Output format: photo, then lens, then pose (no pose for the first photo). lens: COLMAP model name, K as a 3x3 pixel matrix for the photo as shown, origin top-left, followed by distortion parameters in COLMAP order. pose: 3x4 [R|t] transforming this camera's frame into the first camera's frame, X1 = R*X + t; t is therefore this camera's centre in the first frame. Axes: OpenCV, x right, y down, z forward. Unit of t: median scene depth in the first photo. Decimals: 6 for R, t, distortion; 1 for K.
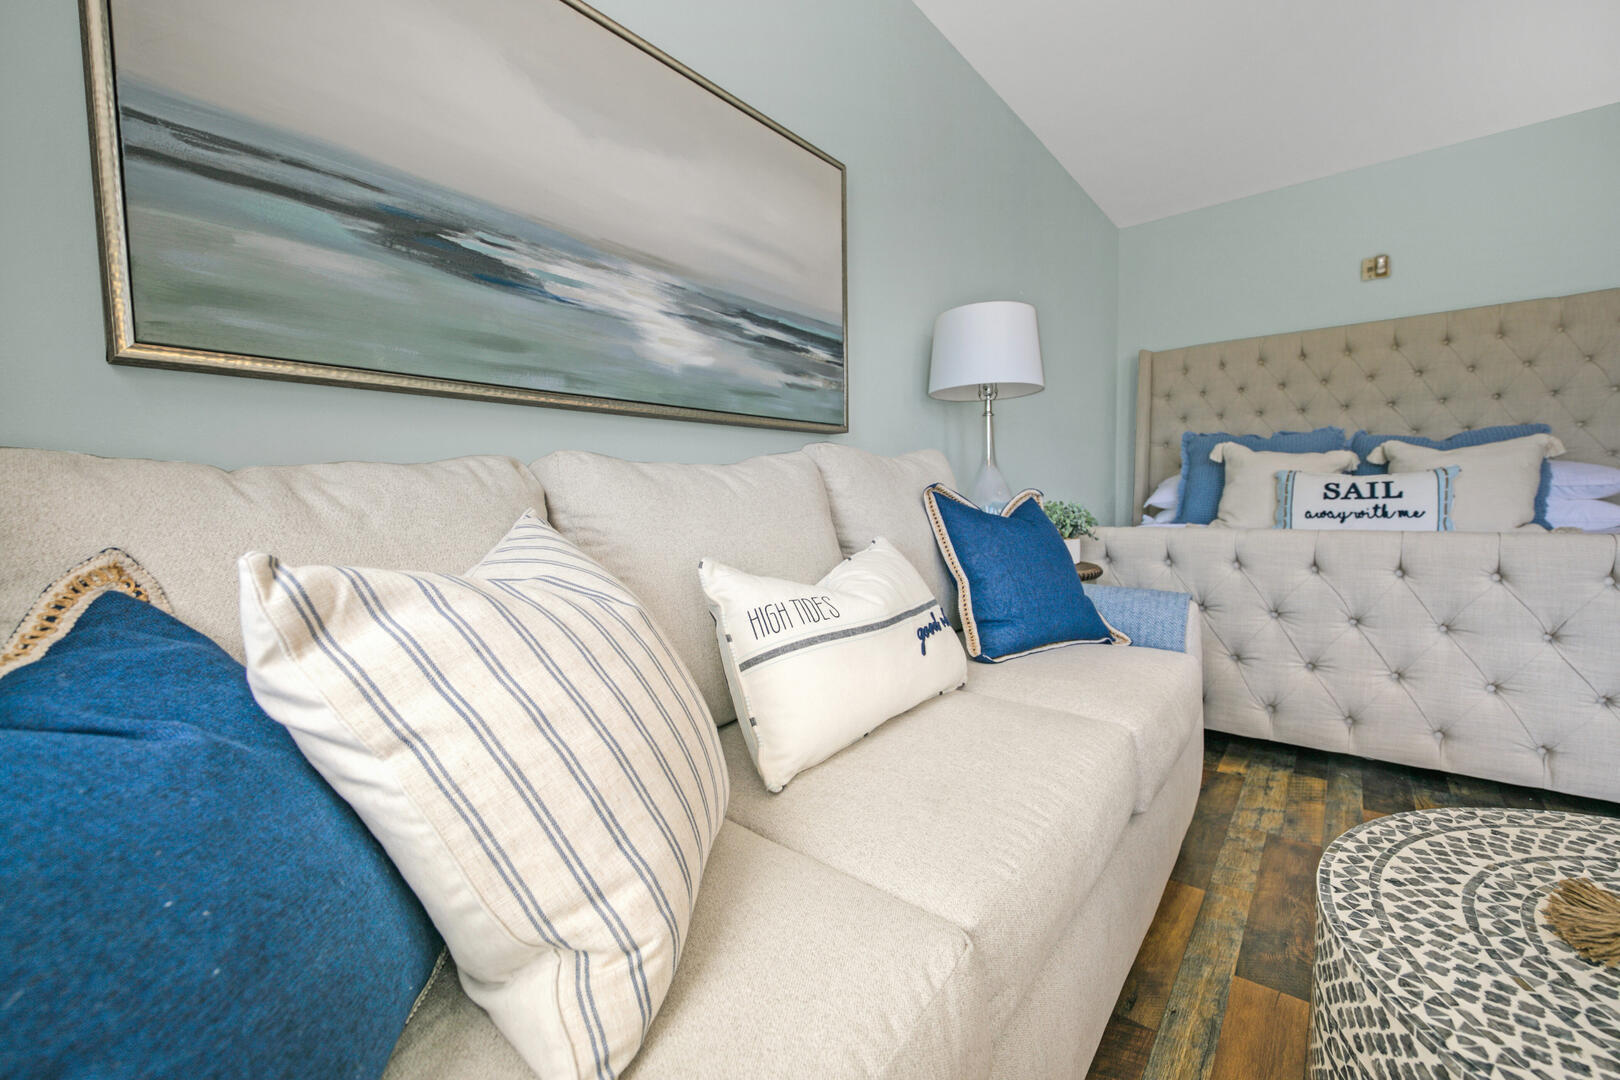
lens RADIAL K [[662.4, 0, 804.7], [0, 662.4, 546.4], [0, 0, 1]] dist [0.000016, -0.000593]
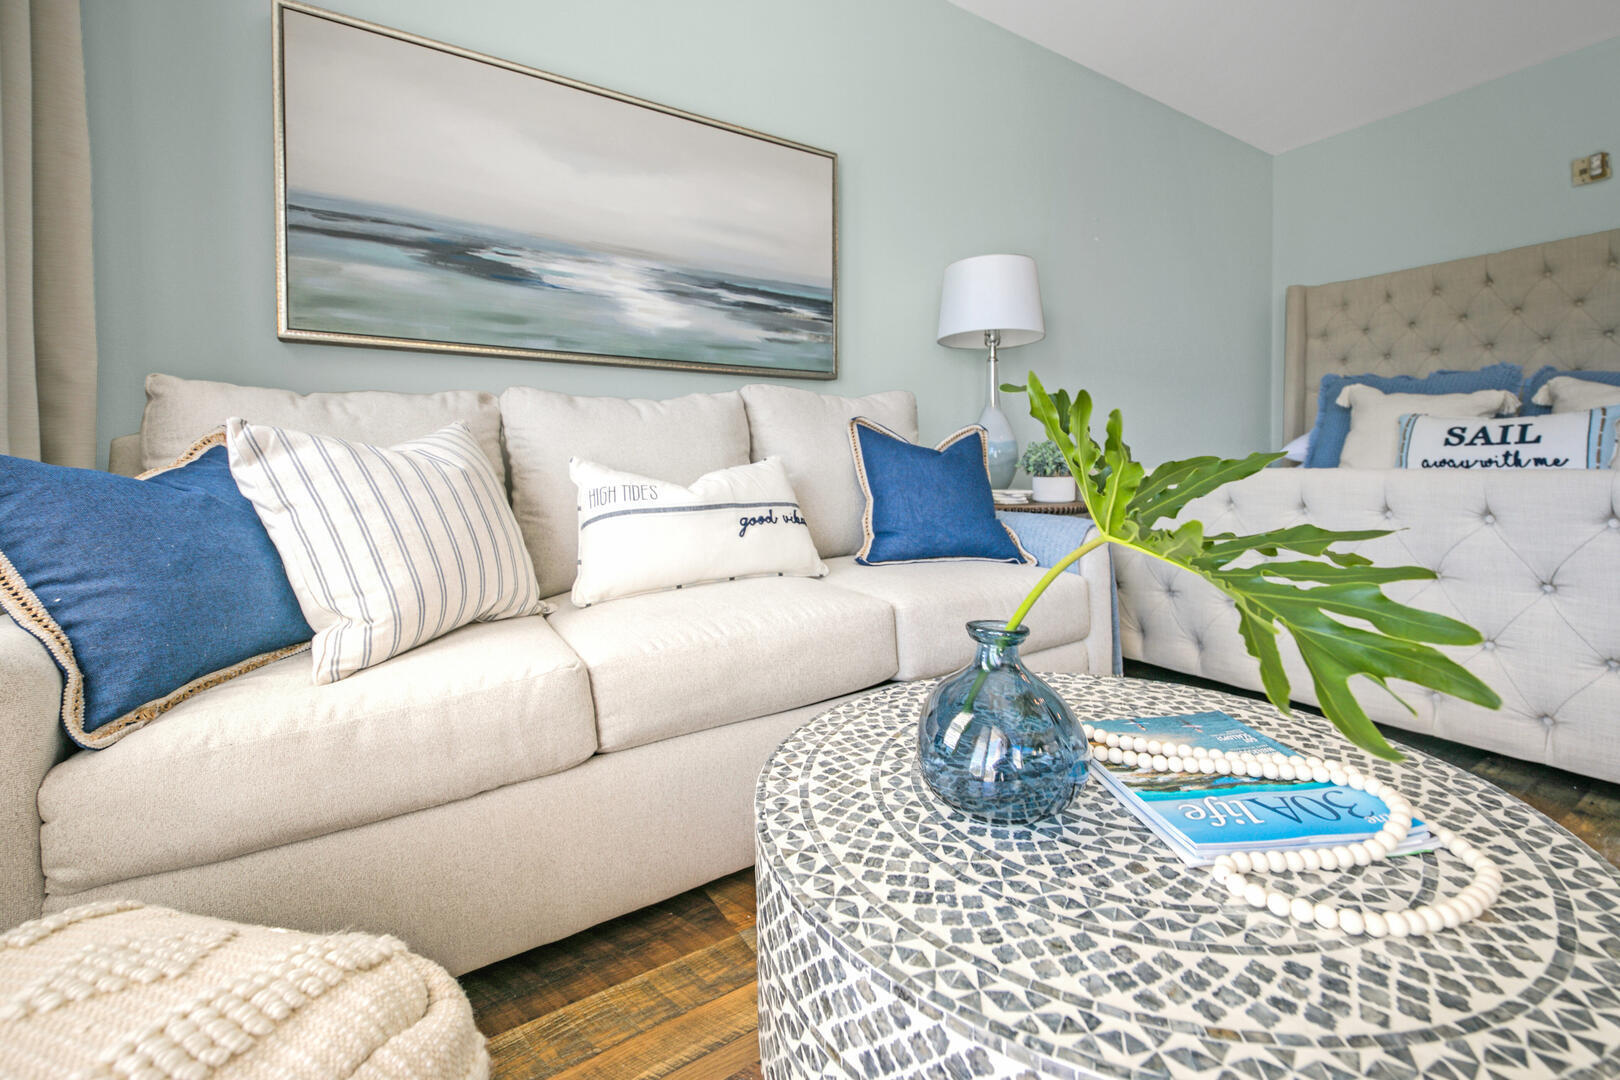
lens RADIAL K [[687.1, 0, 821.3], [0, 687.1, 481.8], [0, 0, 1]] dist [0.007110, -0.004717]
pose [[0.950780, 0.021257, -0.309137, 0.411247], [-0.035377, 0.998568, -0.040139, 0.057135], [0.307841, 0.049100, 0.950170, -0.140298]]
